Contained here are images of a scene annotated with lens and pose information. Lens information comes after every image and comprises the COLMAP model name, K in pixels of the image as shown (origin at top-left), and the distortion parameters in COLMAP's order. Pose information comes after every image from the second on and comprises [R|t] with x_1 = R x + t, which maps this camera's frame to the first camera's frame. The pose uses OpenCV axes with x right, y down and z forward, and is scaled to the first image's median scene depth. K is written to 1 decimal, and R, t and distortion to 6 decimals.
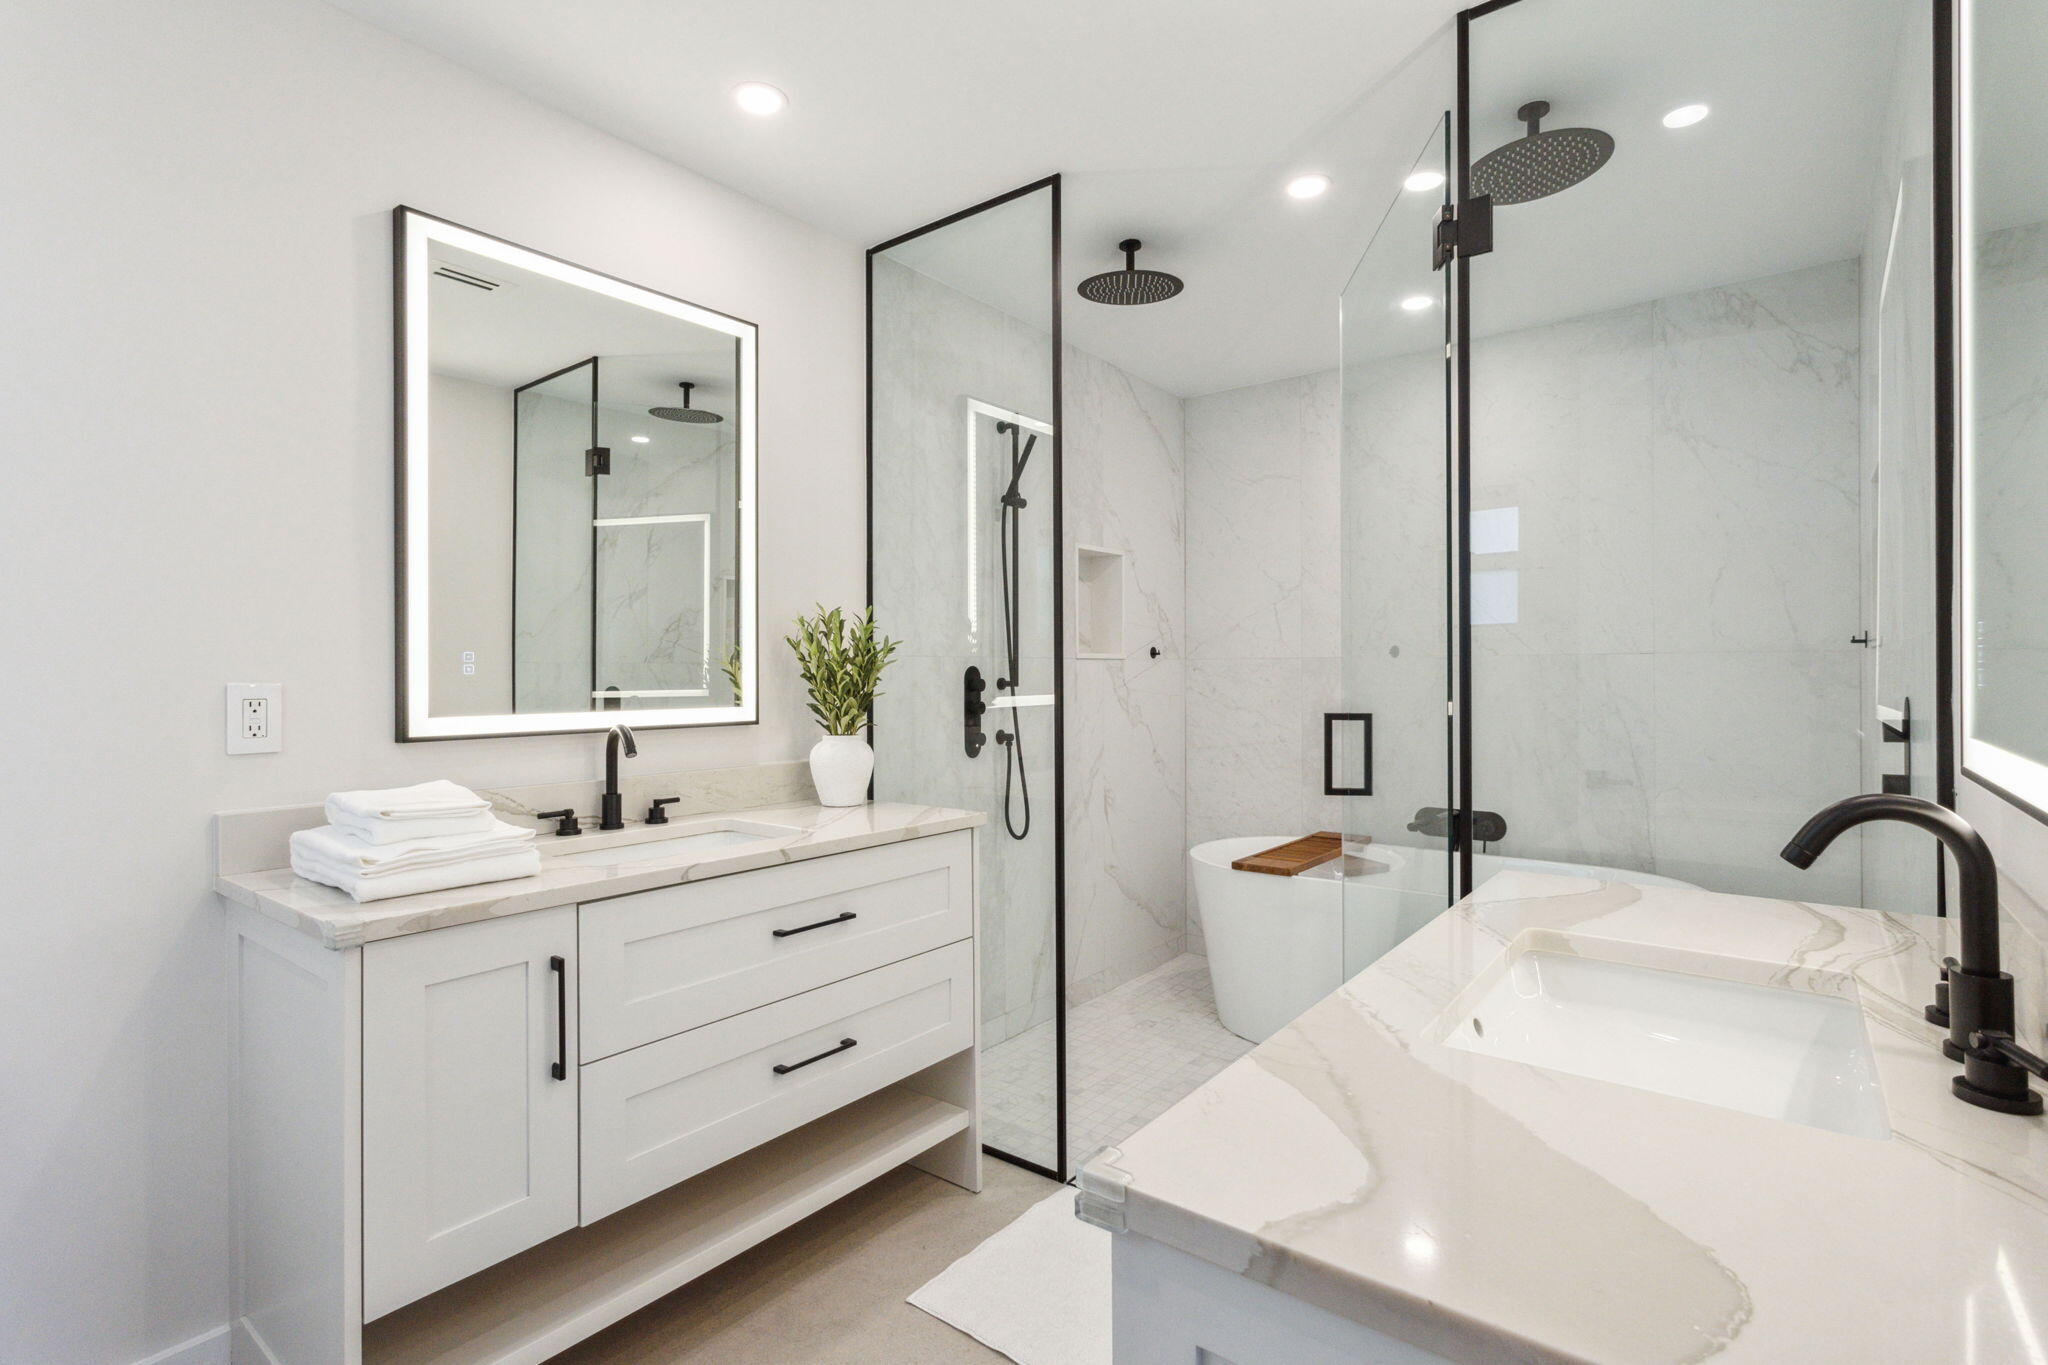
lens RADIAL K [[993.7, 0, 1024.0], [0, 993.7, 682.5], [0, 0, 1]] dist [-0.001840, 0.000583]
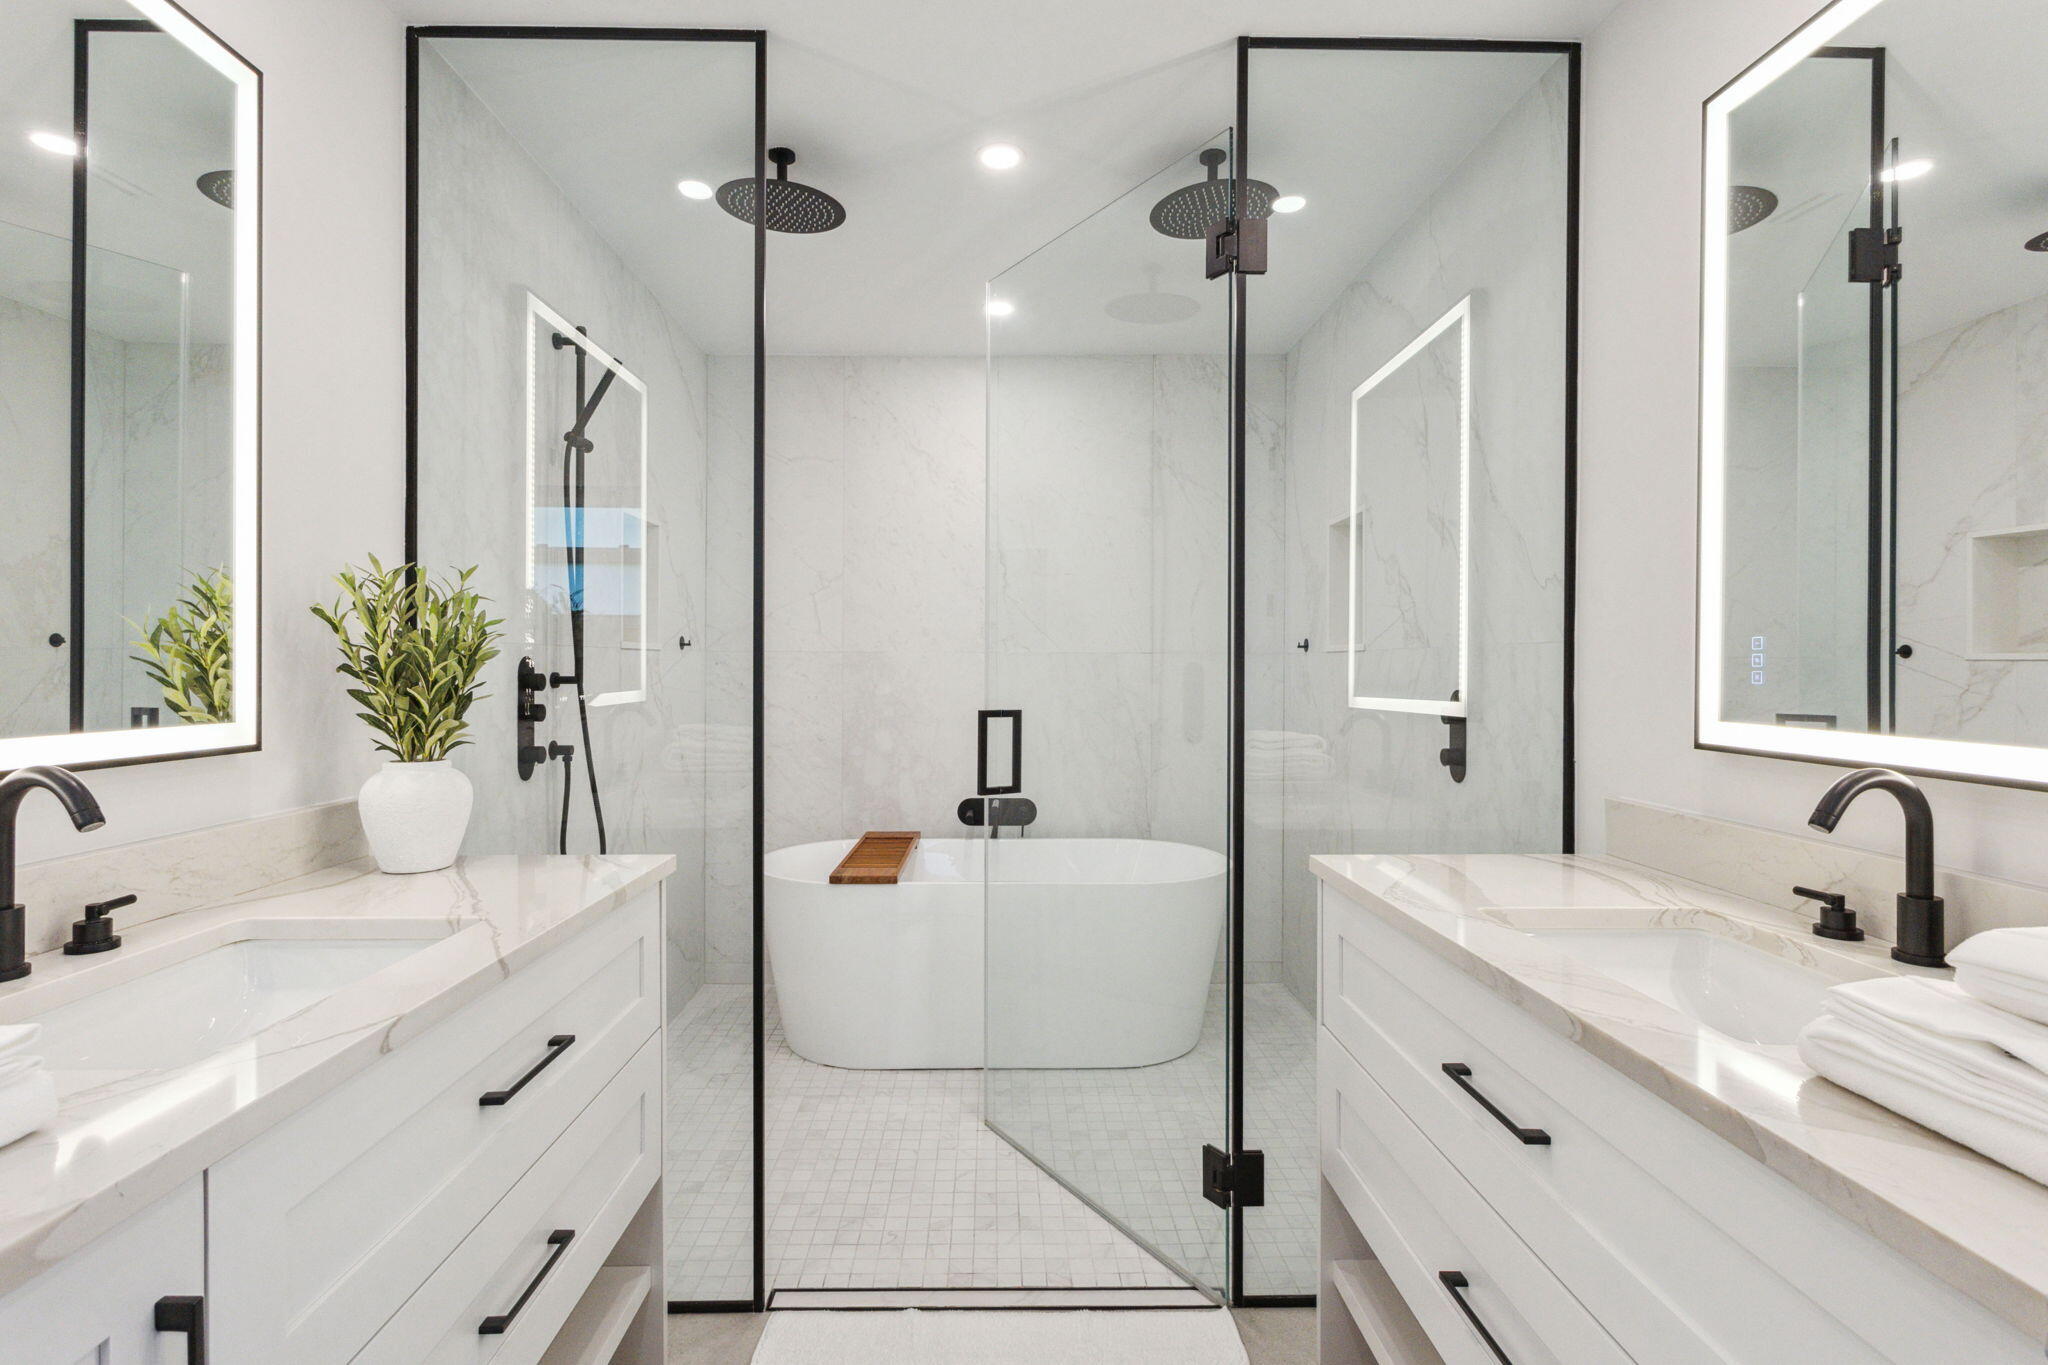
lens RADIAL K [[974.6, 0, 1024.5], [0, 974.6, 679.2], [0, 0, 1]] dist [-0.000236, 0.007322]
pose [[0.771500, -0.001157, 0.636229, -0.280167], [-0.000833, 0.999996, 0.002828, -0.002489], [-0.636229, -0.002712, 0.771495, 0.254609]]
